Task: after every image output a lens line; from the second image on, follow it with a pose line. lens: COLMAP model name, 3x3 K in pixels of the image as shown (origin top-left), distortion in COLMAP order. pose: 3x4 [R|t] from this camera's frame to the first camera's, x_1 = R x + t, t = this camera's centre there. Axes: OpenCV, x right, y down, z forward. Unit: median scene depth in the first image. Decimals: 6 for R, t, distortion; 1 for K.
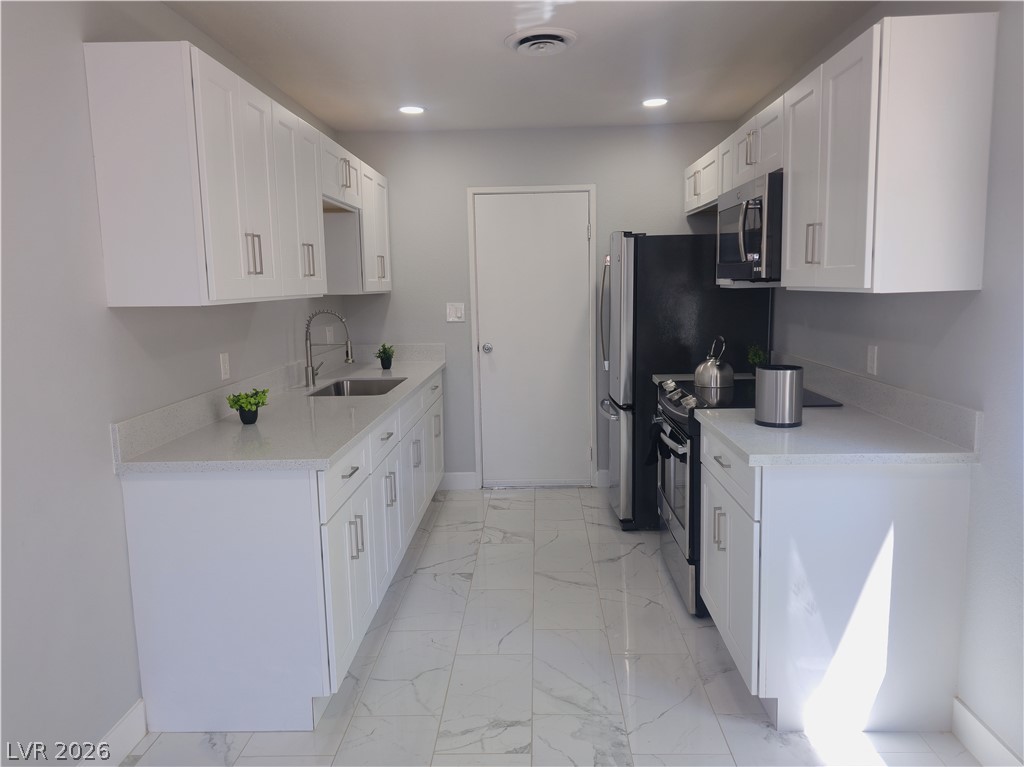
lens RADIAL K [[729.4, 0, 514.0], [0, 729.4, 377.8], [0, 0, 1]] dist [0.061214, -0.064976]
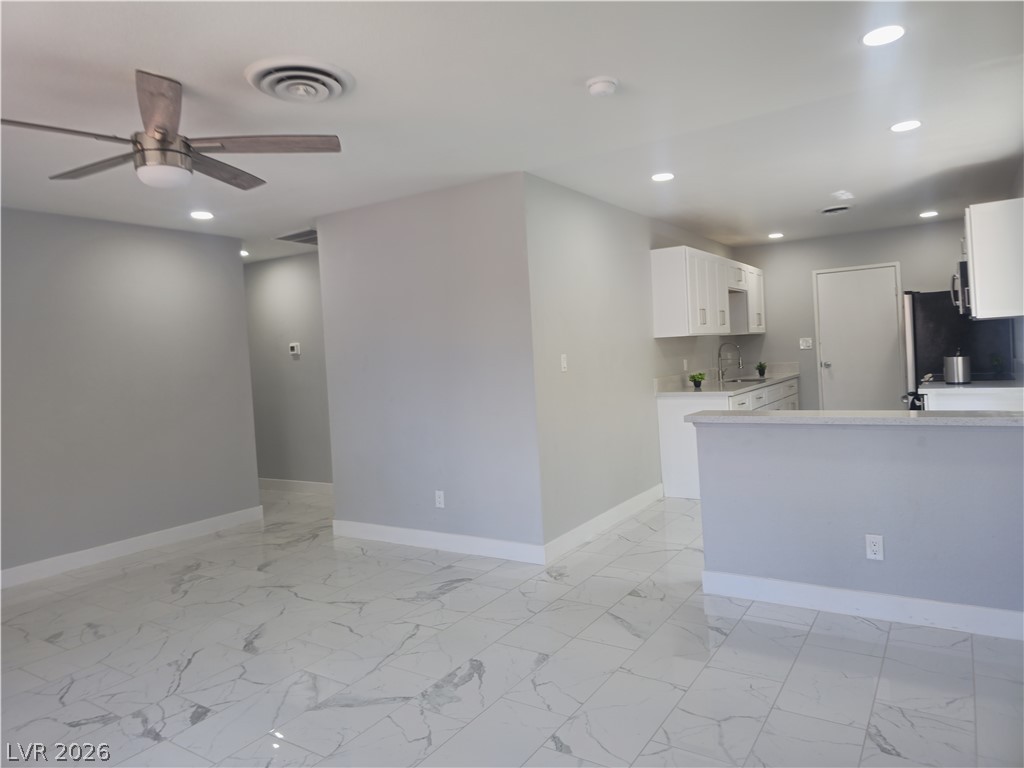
lens RADIAL K [[676.9, 0, 511.3], [0, 676.9, 361.6], [0, 0, 1]] dist [0.063007, -0.058810]
pose [[0.856265, -0.020433, -0.516132, 0.224343], [-0.029930, 0.995576, -0.089068, 0.166907], [0.515669, 0.091713, 0.851865, -1.025634]]
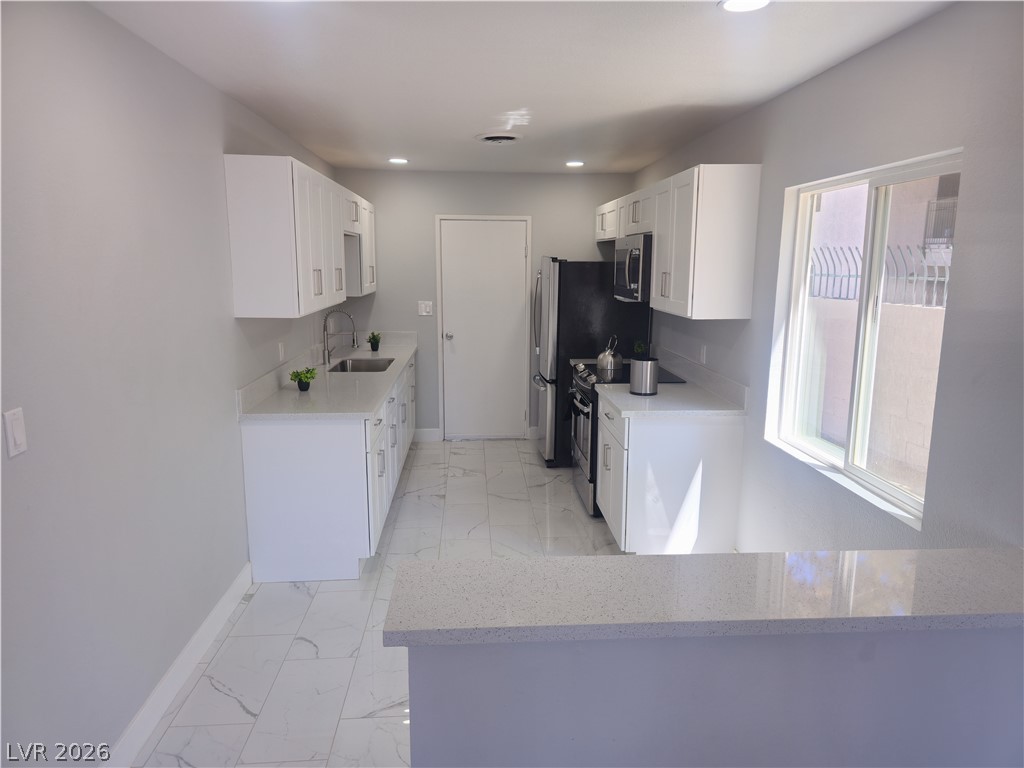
lens RADIAL K [[676.9, 0, 518.1], [0, 676.9, 382.5], [0, 0, 1]] dist [0.063007, -0.058810]
pose [[0.994321, 0.009303, 0.106019, -0.062418], [-0.014317, 0.998809, 0.046639, -0.022294], [-0.105459, -0.047892, 0.993270, -0.372226]]
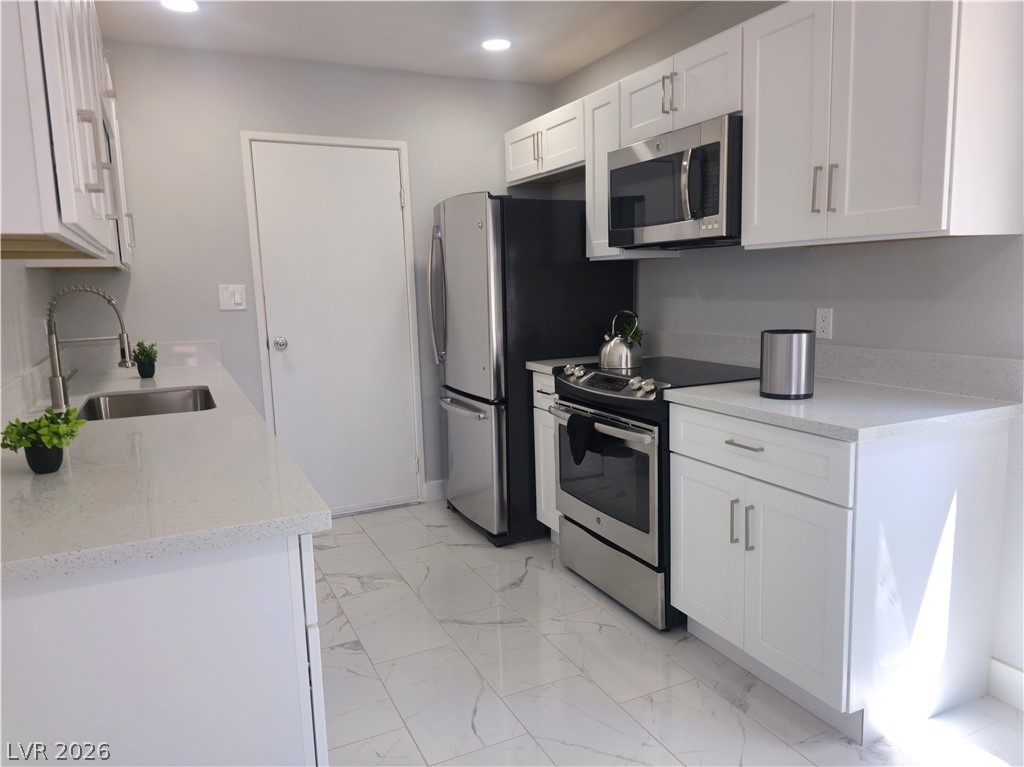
lens RADIAL K [[729.4, 0, 529.0], [0, 729.4, 386.2], [0, 0, 1]] dist [0.061214, -0.064976]
pose [[0.881233, -0.069135, 0.467600, -0.255592], [0.068045, 0.997497, 0.019245, 0.010291], [-0.467759, 0.014859, 0.883731, 0.288947]]
